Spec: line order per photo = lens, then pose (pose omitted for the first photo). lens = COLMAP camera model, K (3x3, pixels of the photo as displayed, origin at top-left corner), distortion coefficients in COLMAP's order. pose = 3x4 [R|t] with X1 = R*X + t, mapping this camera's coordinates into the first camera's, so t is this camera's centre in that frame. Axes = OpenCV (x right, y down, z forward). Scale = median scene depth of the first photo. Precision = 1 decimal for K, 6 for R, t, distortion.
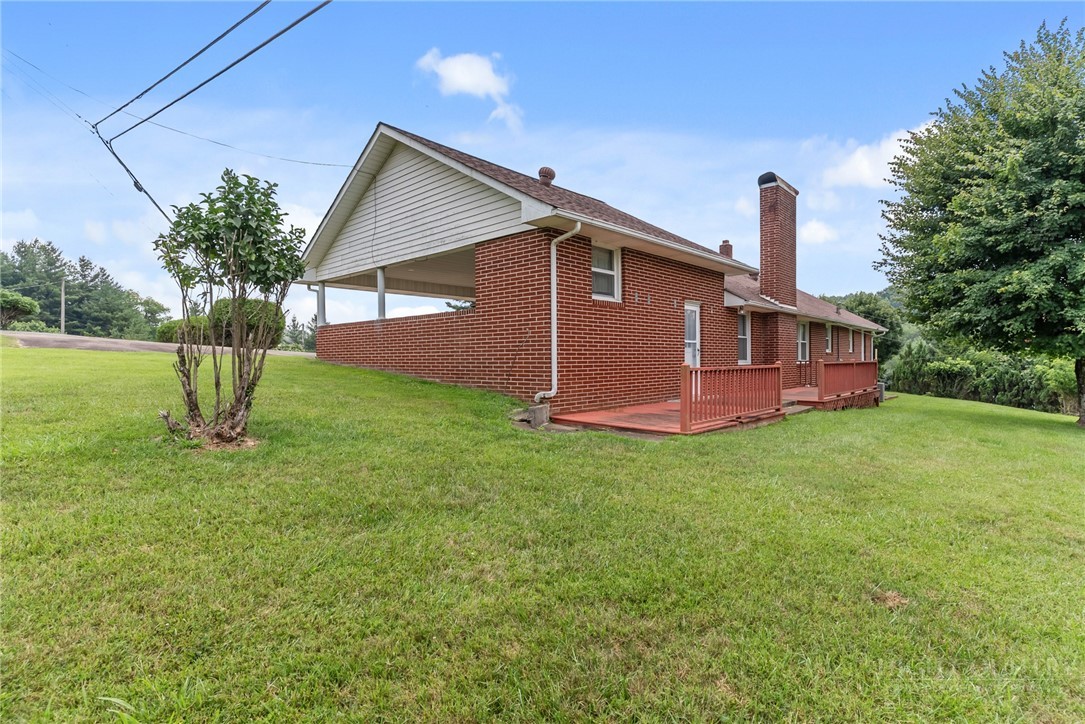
lens RADIAL K [[529.3, 0, 545.5], [0, 529.3, 356.6], [0, 0, 1]] dist [0.000760, -0.001077]
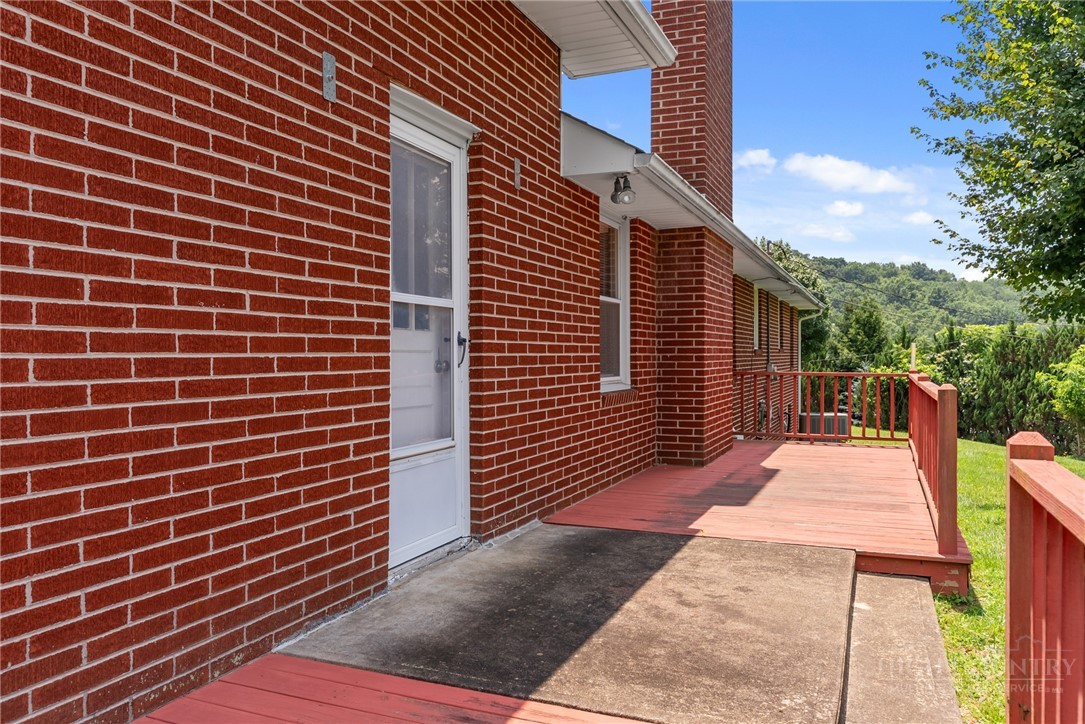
lens RADIAL K [[810.4, 0, 542.5], [0, 810.4, 362.0], [0, 0, 1]] dist [0.000858, 0.000305]
pose [[0.936846, 0.000346, 0.349743, 0.200276], [-0.005140, 0.999905, 0.012777, -0.008044], [-0.349705, -0.013768, 0.936759, 0.663013]]
